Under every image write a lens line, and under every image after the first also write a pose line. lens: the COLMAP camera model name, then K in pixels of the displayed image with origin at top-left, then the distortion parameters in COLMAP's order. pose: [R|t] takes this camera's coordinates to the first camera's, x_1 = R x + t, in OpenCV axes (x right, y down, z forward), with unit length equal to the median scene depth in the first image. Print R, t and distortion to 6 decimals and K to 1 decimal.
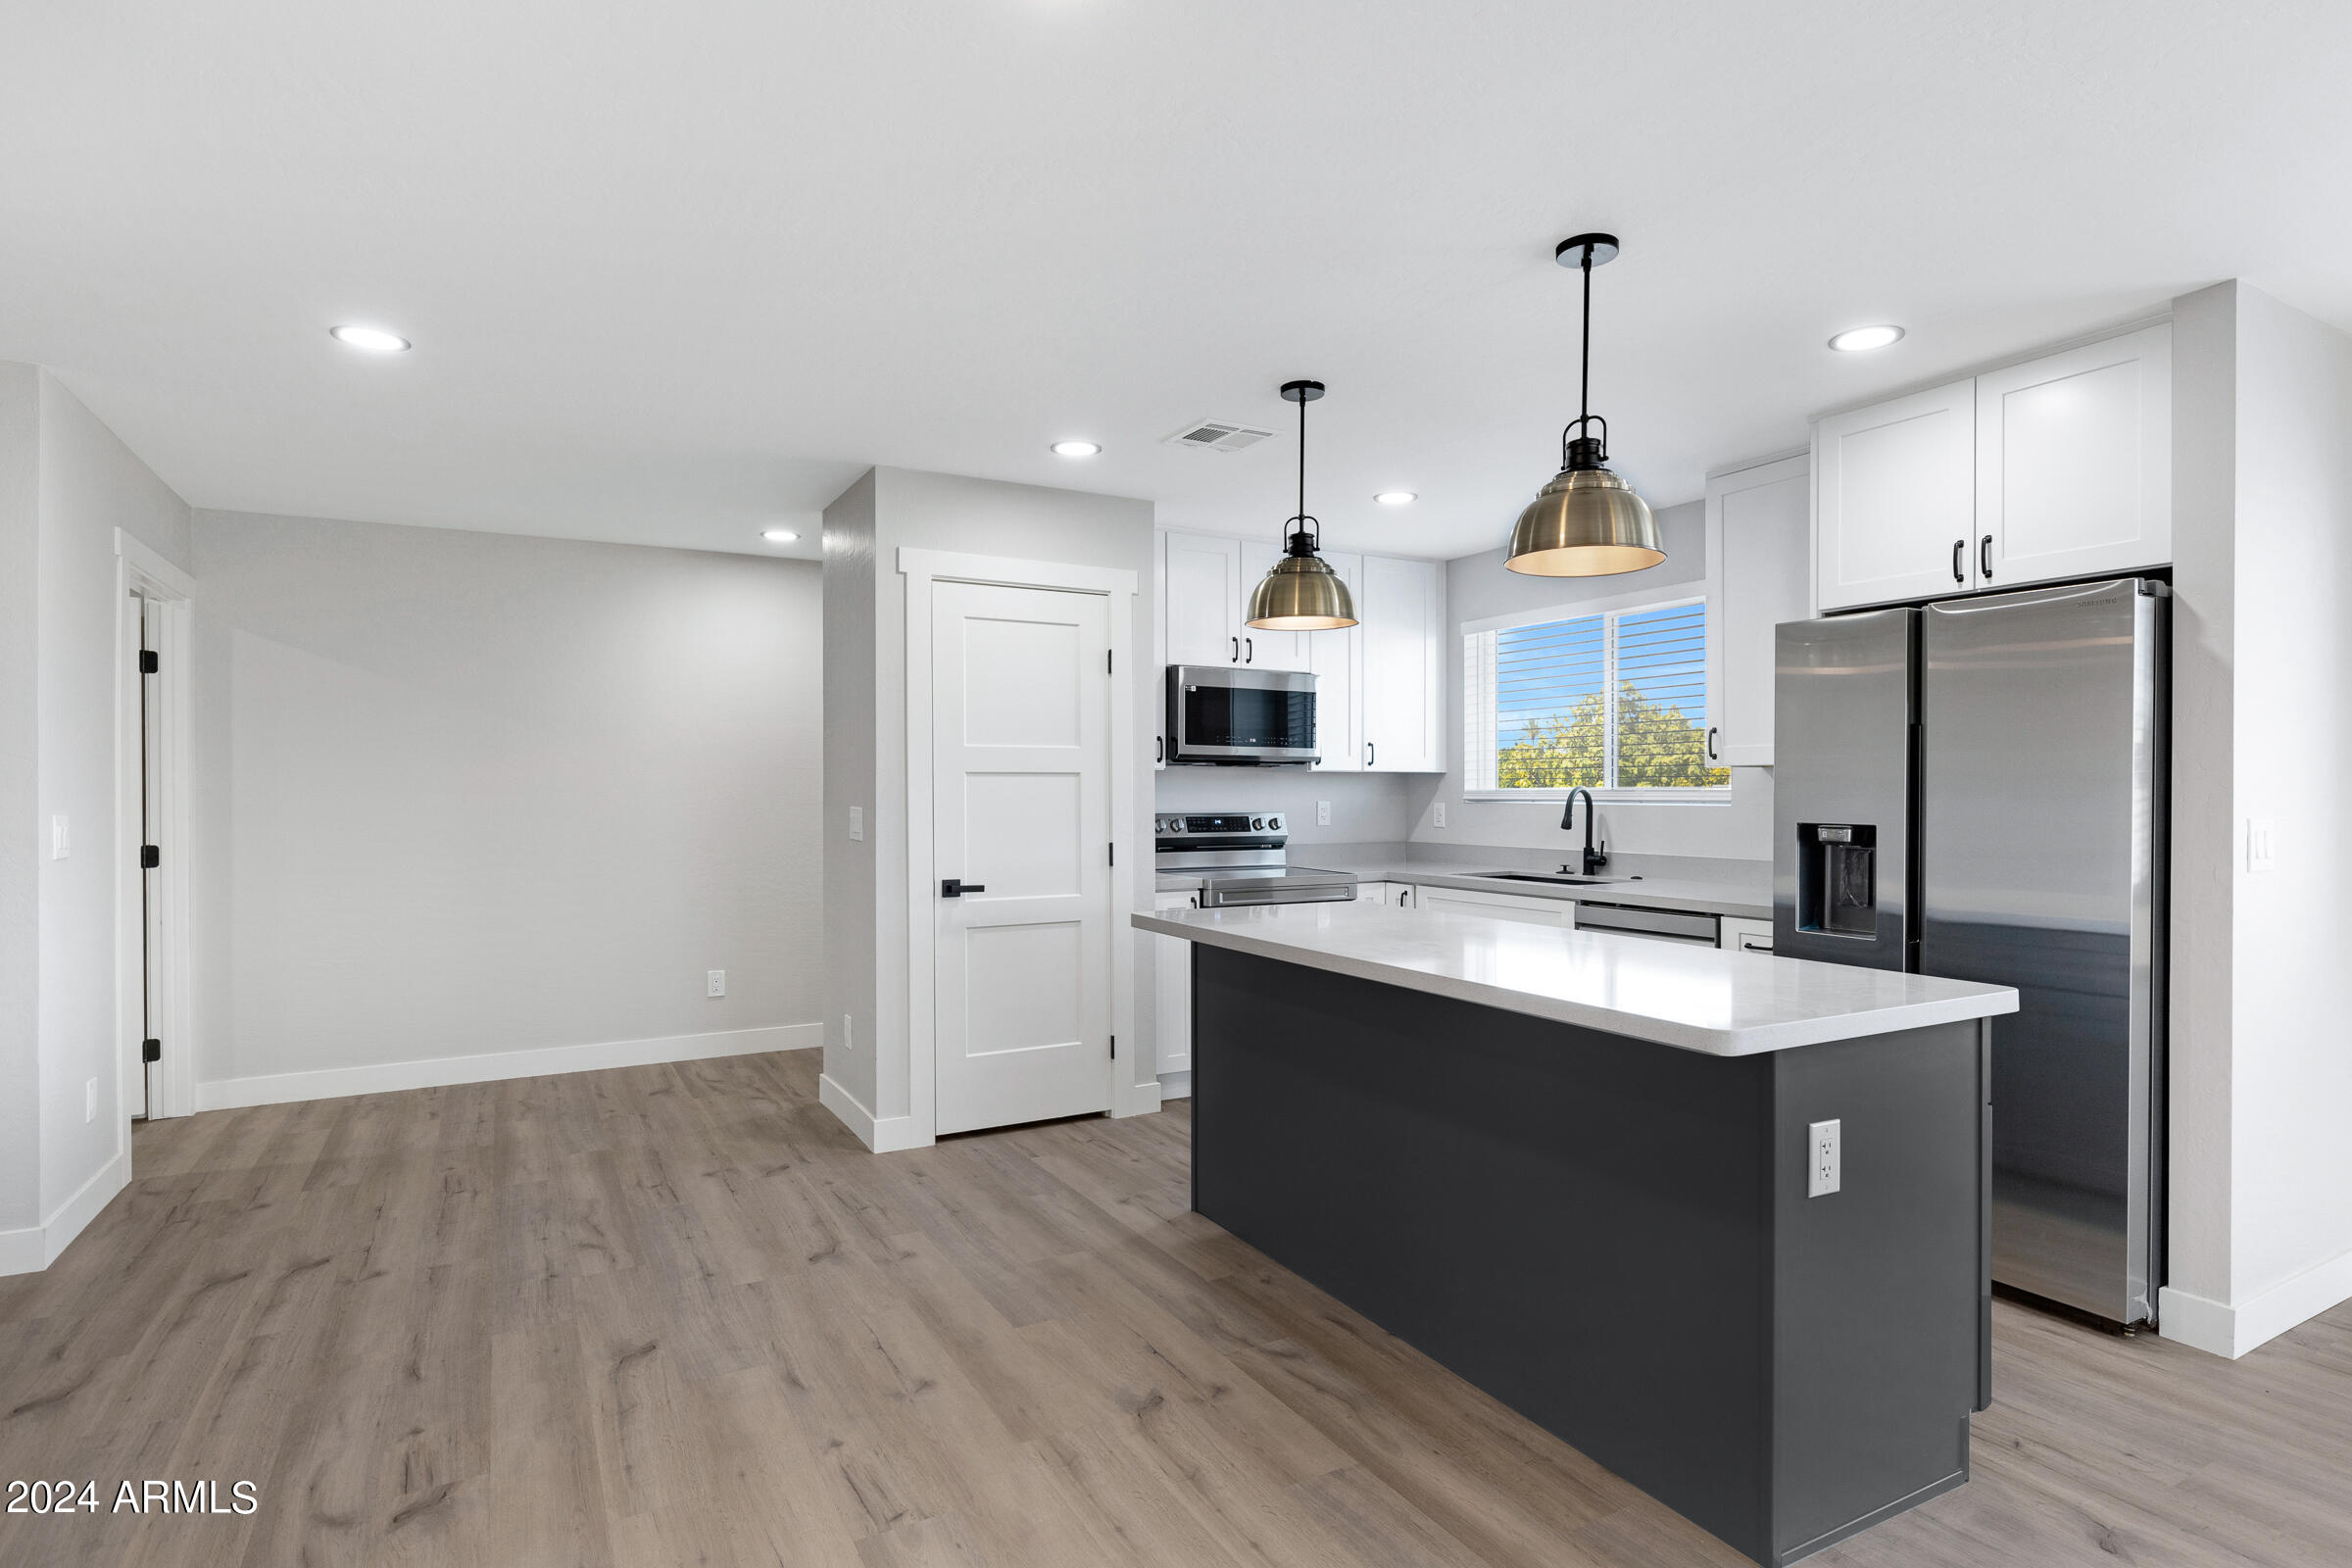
lens RADIAL K [[1208.4, 0, 1176.0], [0, 1208.4, 784.0], [0, 0, 1]] dist [-0.000904, -0.000404]
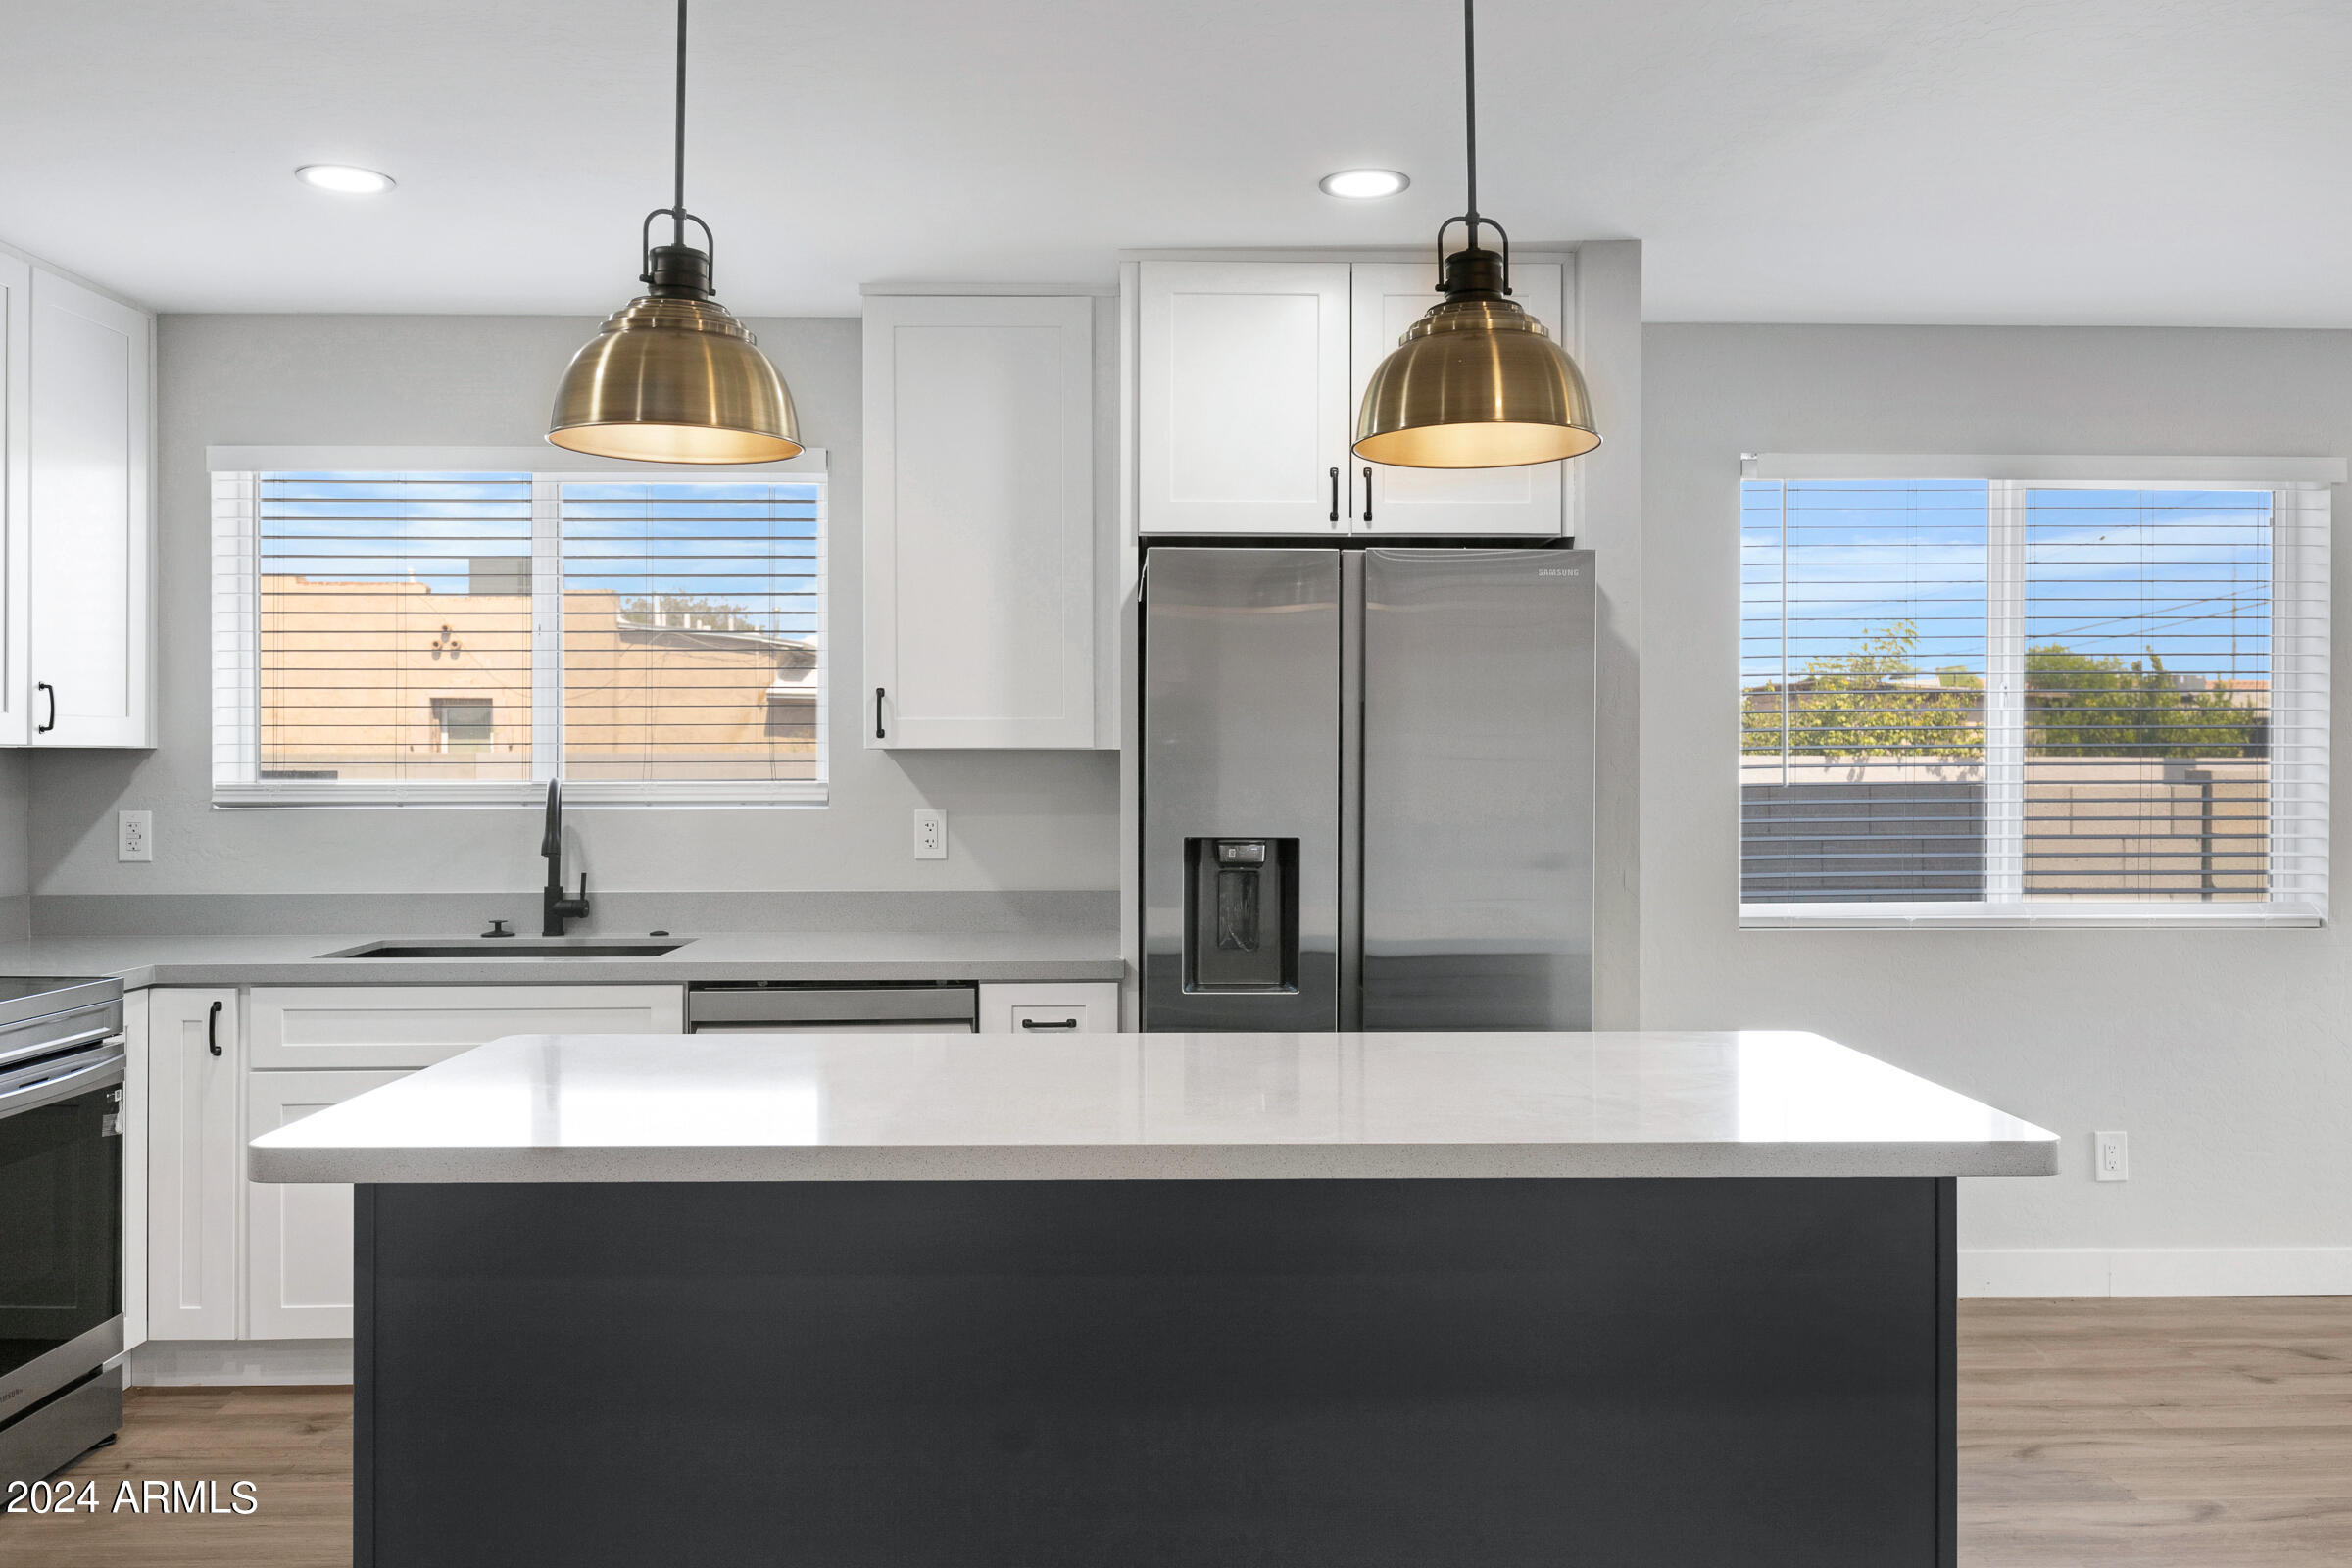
lens RADIAL K [[1829.9, 0, 1227.7], [0, 1829.9, 747.9], [0, 0, 1]] dist [0.001341, -0.000709]
pose [[0.463920, 0.005106, 0.885862, -0.399235], [-0.004452, 0.999984, -0.003433, -0.015621], [-0.885866, -0.002351, 0.463936, 0.479512]]
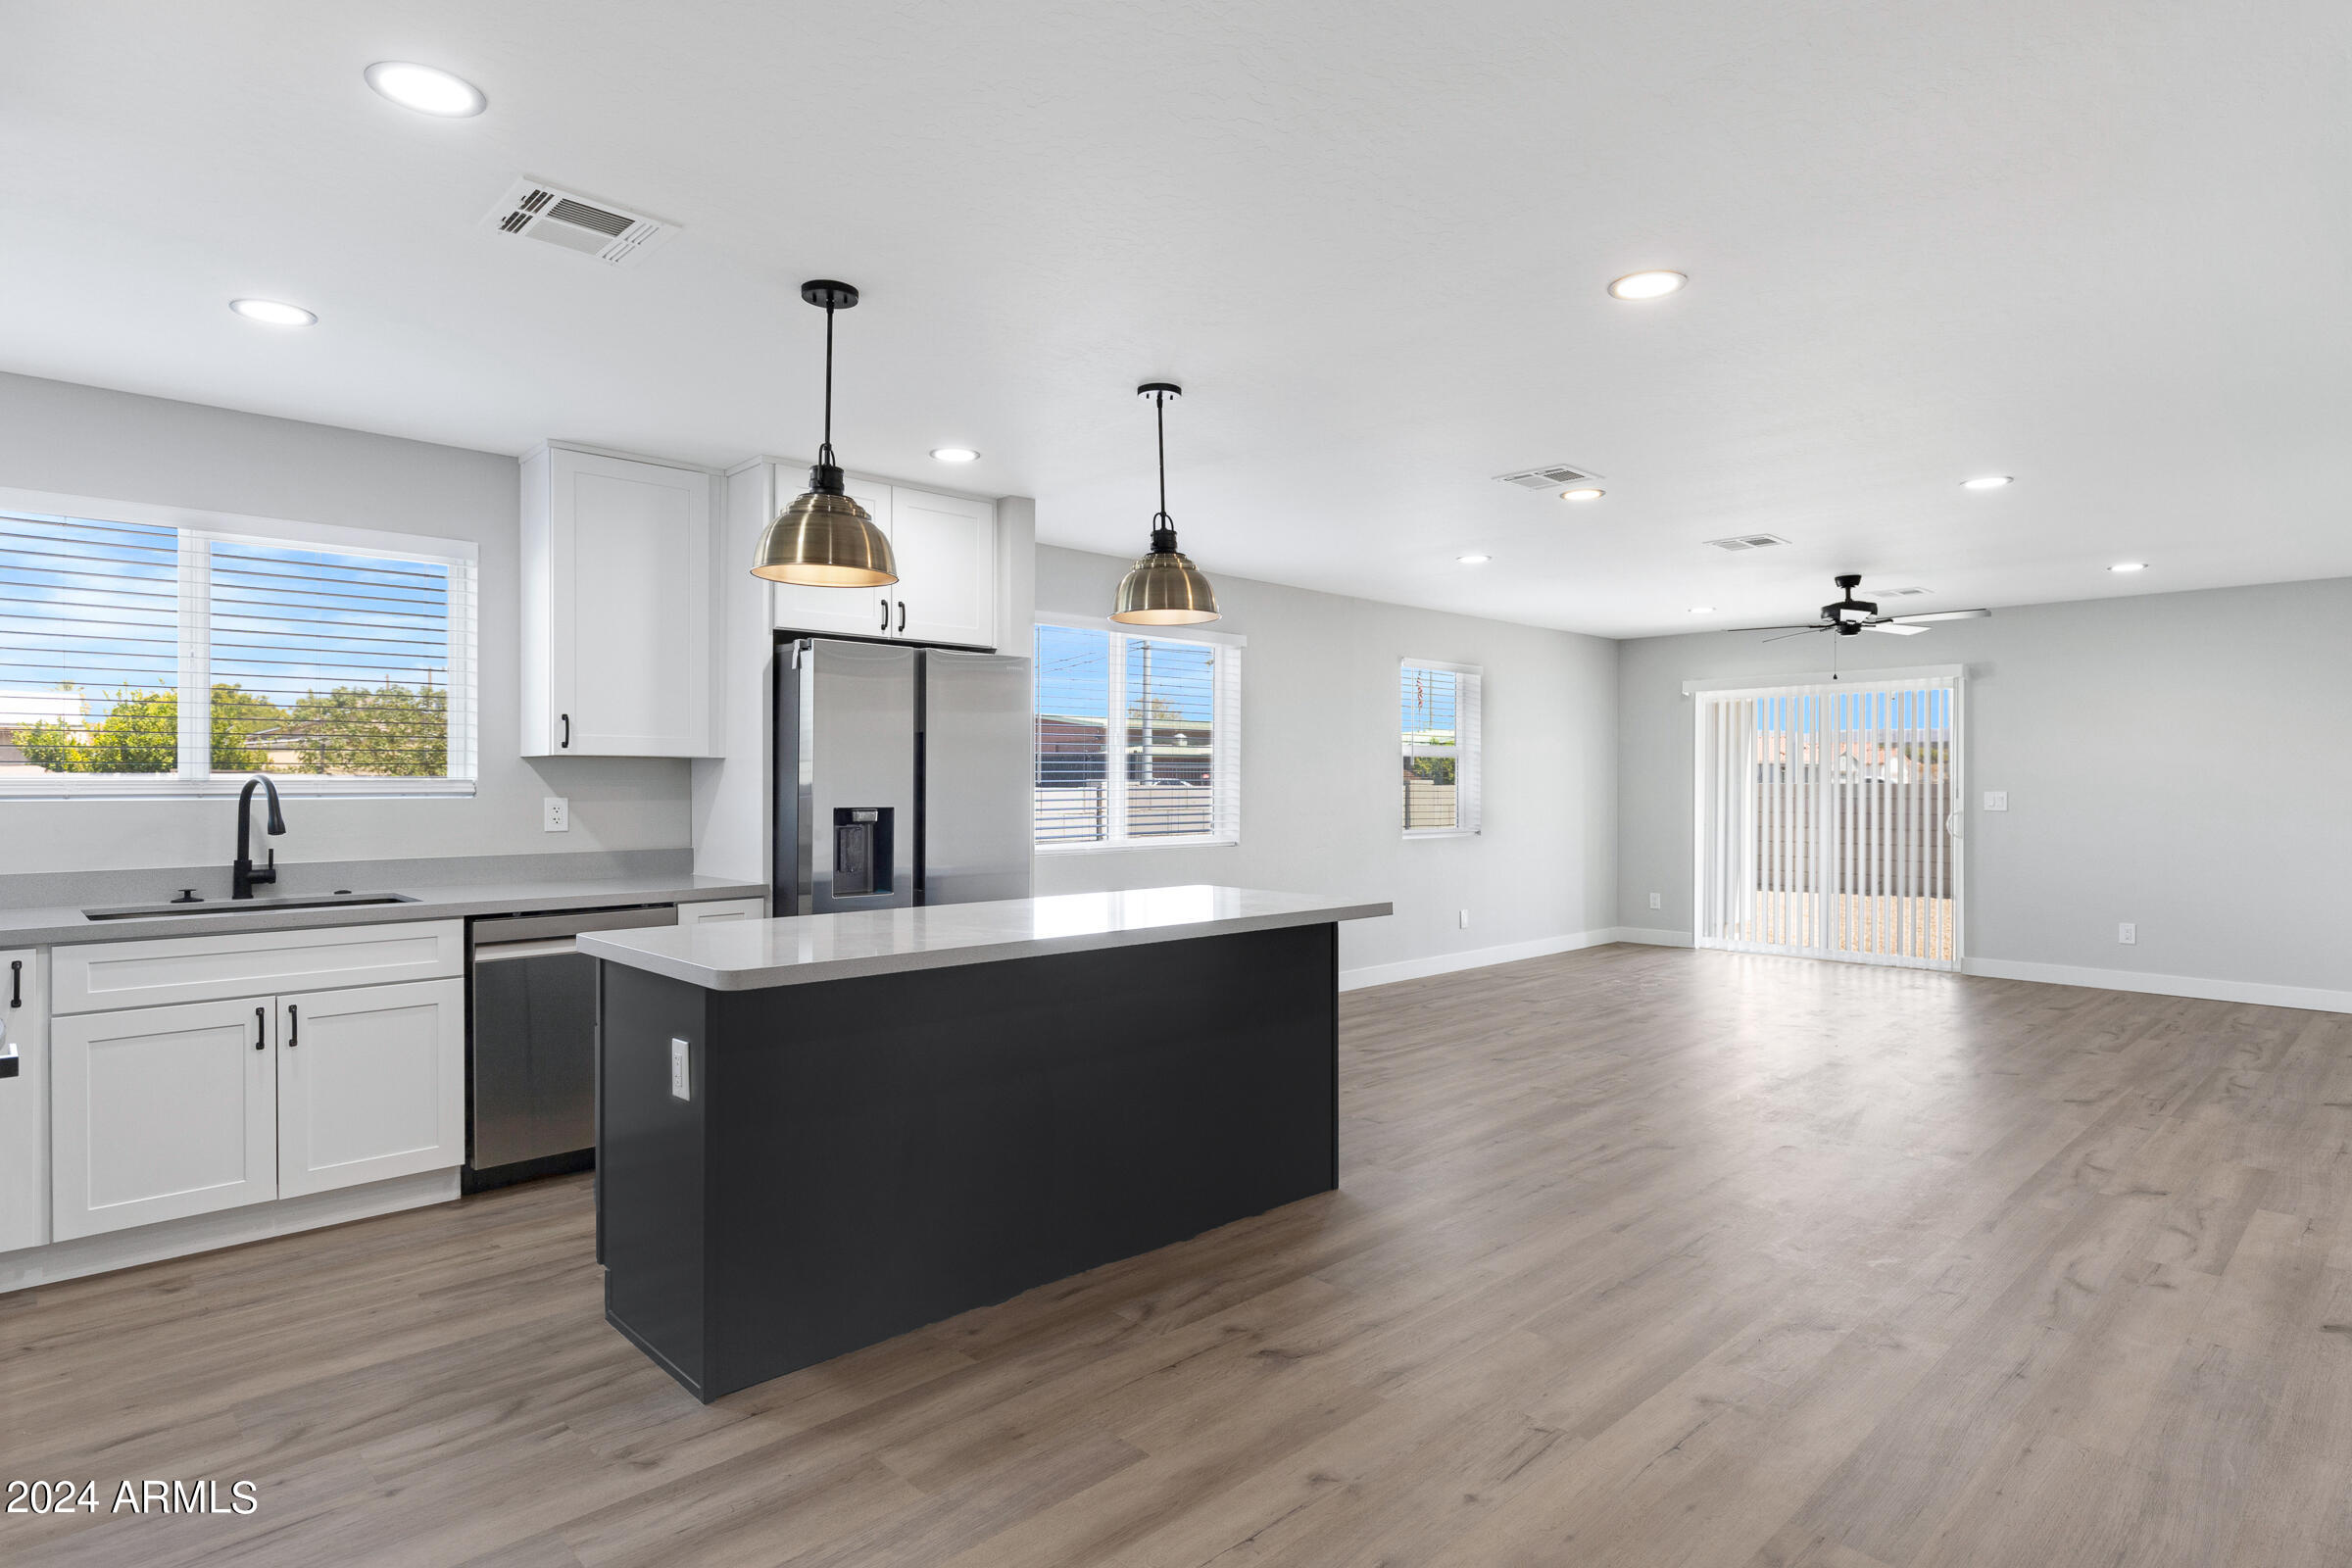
lens RADIAL K [[1223.8, 0, 1179.6], [0, 1223.8, 778.4], [0, 0, 1]] dist [-0.000053, -0.000207]
pose [[-0.238593, 0.002399, 0.971117, -0.733955], [-0.006712, 0.999969, -0.004120, 0.005189], [-0.971096, -0.007501, -0.238569, 0.936110]]
